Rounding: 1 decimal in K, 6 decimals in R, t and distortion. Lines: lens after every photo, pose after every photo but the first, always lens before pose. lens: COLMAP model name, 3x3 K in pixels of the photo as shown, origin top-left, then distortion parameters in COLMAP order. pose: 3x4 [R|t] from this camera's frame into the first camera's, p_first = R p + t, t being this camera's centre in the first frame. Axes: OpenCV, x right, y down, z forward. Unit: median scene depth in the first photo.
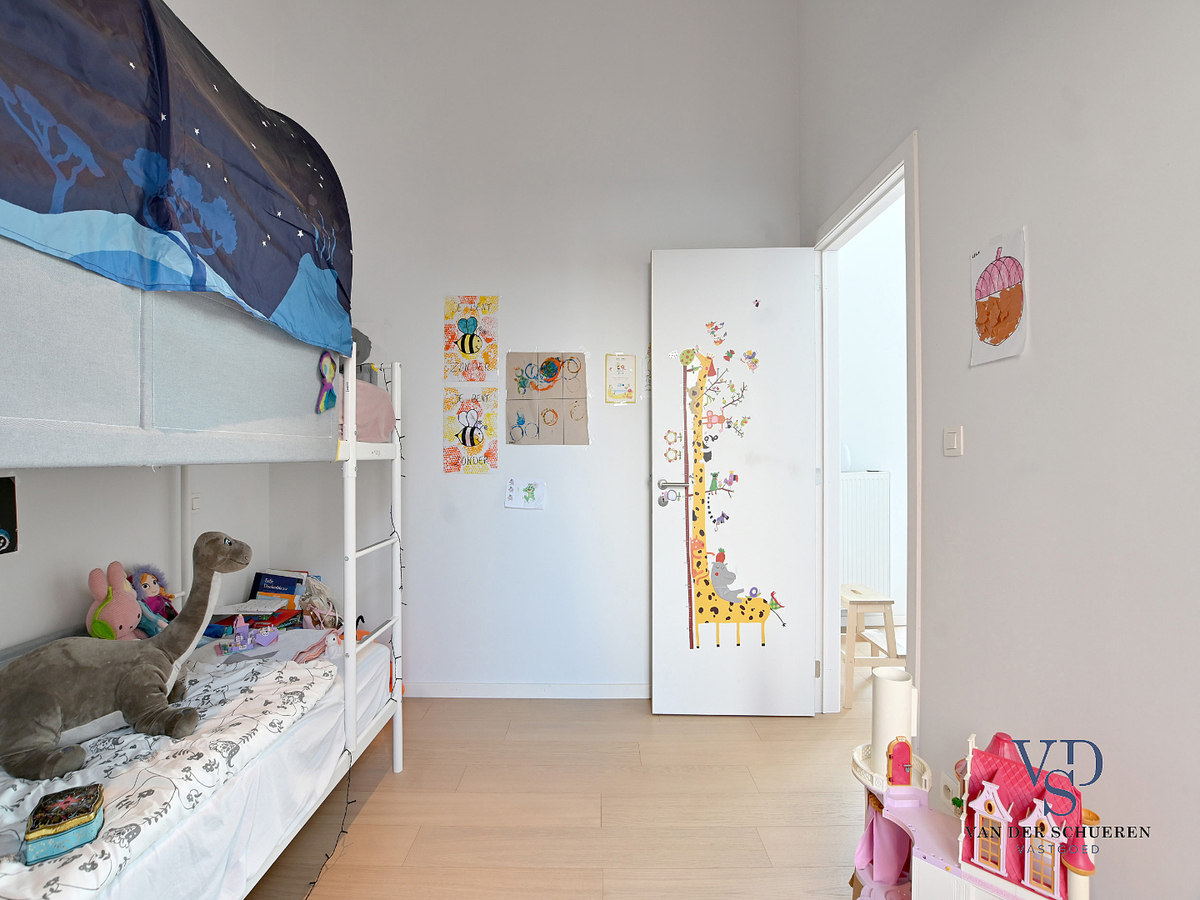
lens RADIAL K [[529.0, 0, 596.4], [0, 529.0, 449.1], [0, 0, 1]] dist [-0.034287, 0.006879]
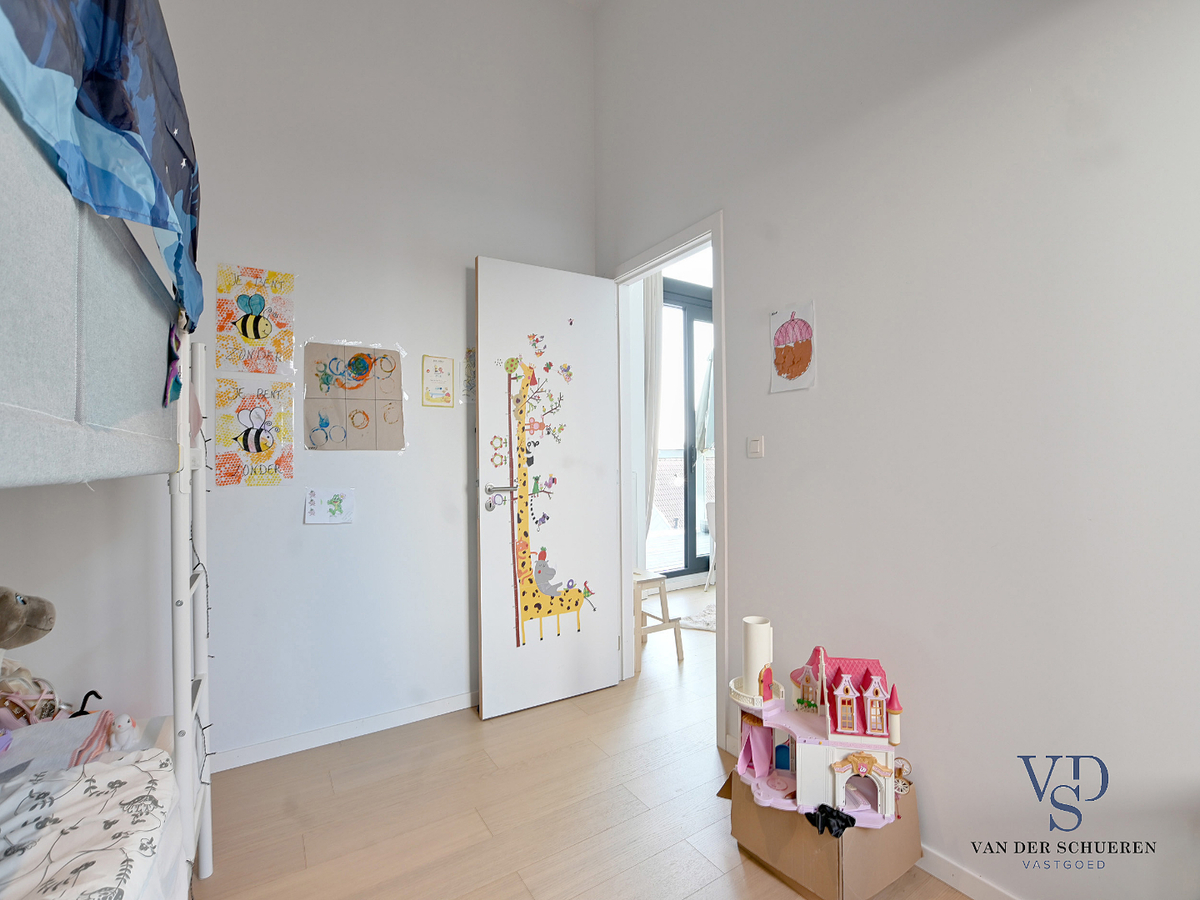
lens RADIAL K [[529.0, 0, 596.4], [0, 529.0, 449.1], [0, 0, 1]] dist [-0.034287, 0.006879]
pose [[0.840591, -0.000071, 0.541670, -0.250746], [0.006368, 0.999932, -0.009753, 0.000996], [-0.541633, 0.011648, 0.840534, 0.040276]]
